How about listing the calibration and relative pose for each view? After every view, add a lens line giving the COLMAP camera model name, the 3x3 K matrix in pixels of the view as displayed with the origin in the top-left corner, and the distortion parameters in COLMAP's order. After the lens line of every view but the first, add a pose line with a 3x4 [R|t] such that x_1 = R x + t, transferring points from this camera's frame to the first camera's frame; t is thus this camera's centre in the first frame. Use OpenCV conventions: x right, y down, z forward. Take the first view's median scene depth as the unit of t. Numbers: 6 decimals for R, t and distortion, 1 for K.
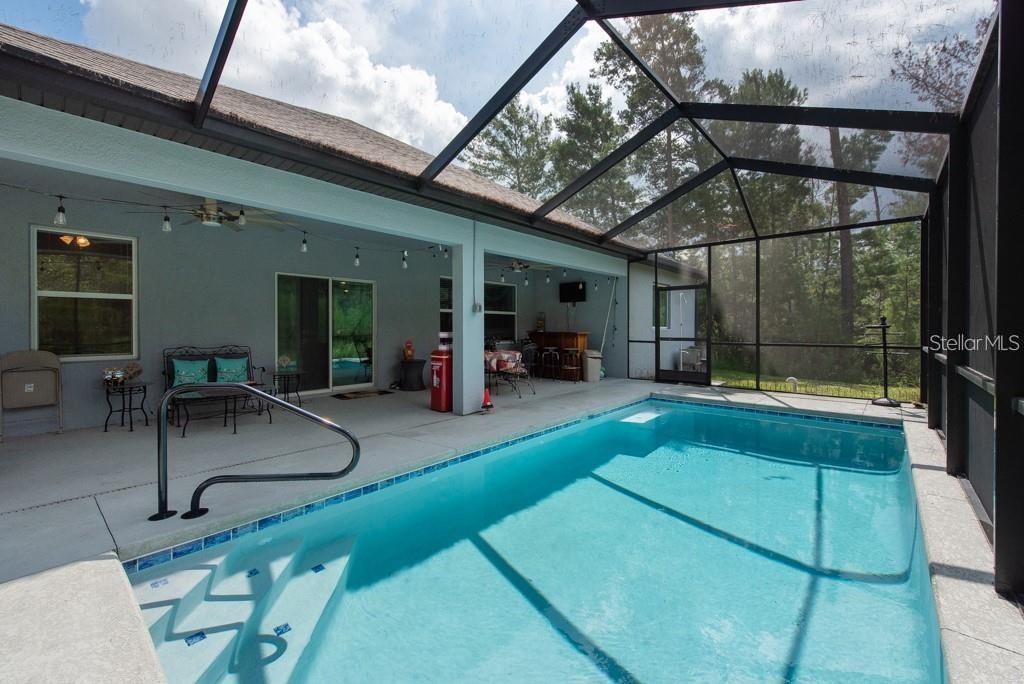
lens RADIAL K [[406.7, 0, 513.2], [0, 406.7, 334.6], [0, 0, 1]] dist [0.008262, -0.000600]
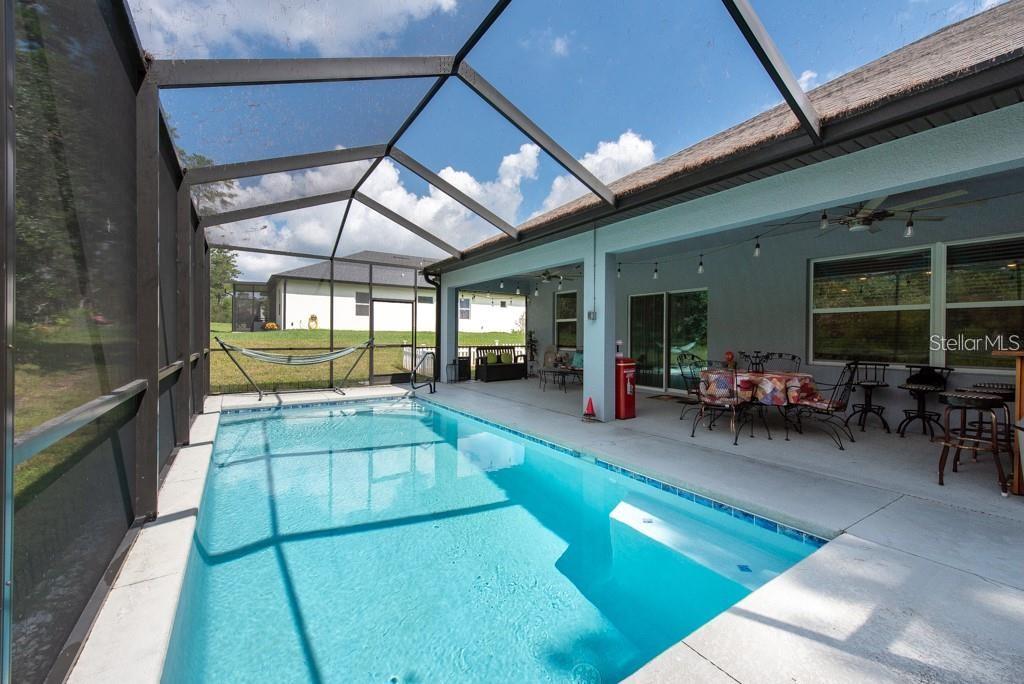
lens RADIAL K [[406.7, 0, 516.6], [0, 406.7, 338.7], [0, 0, 1]] dist [0.008262, -0.000600]
pose [[-0.262584, 0.001728, -0.964908, 0.929480], [-0.019937, 0.999775, 0.007216, -0.011169], [0.964703, 0.021133, -0.262490, 1.077493]]
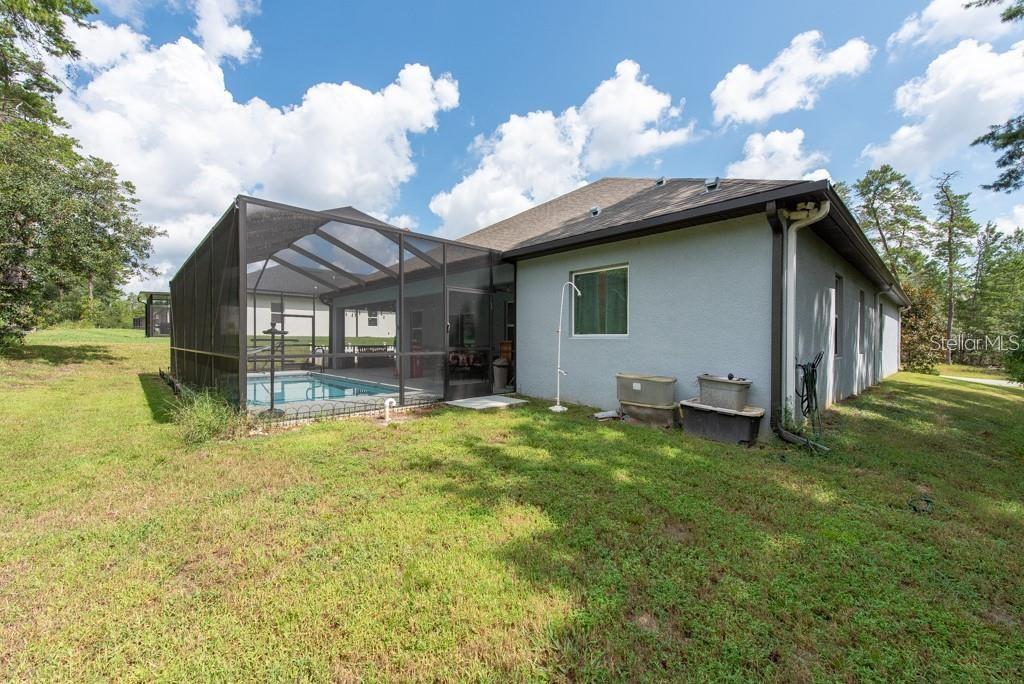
lens RADIAL K [[406.7, 0, 502.8], [0, 406.7, 338.2], [0, 0, 1]] dist [0.008262, -0.000600]
pose [[-0.112307, -0.011280, -0.993610, 1.852697], [-0.016158, 0.999824, -0.009525, -0.000437], [0.993542, 0.014985, -0.112469, 1.706287]]
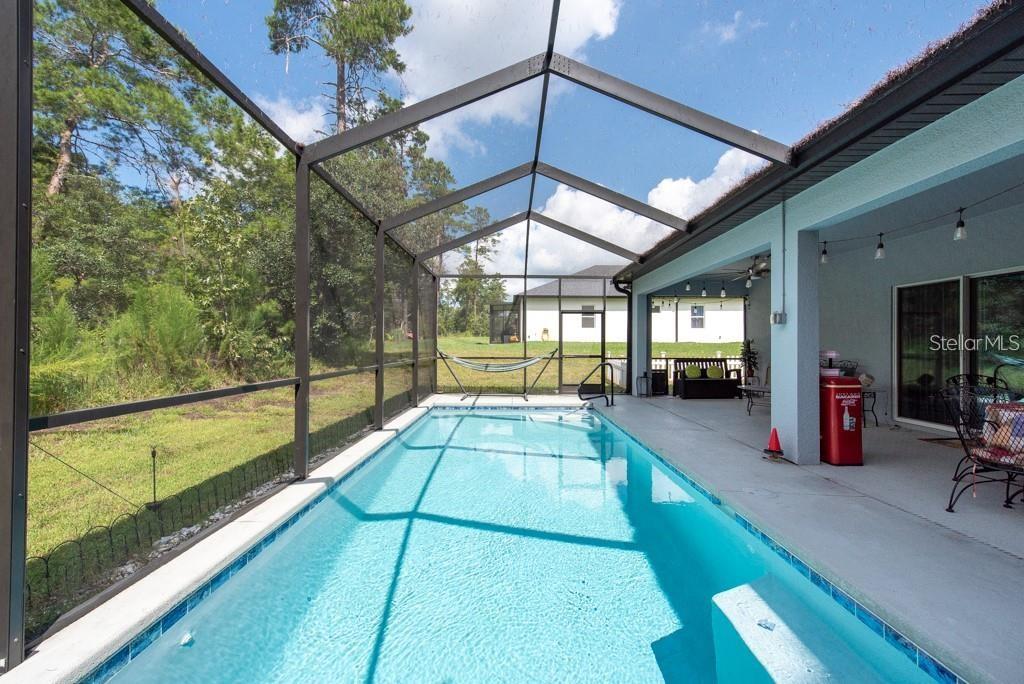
lens RADIAL K [[406.7, 0, 513.8], [0, 406.7, 343.0], [0, 0, 1]] dist [0.008262, -0.000600]
pose [[-0.773962, -0.009402, -0.633162, 0.752998], [-0.013409, 0.999909, 0.001544, -0.014220], [0.633090, 0.009685, -0.774018, 1.271671]]
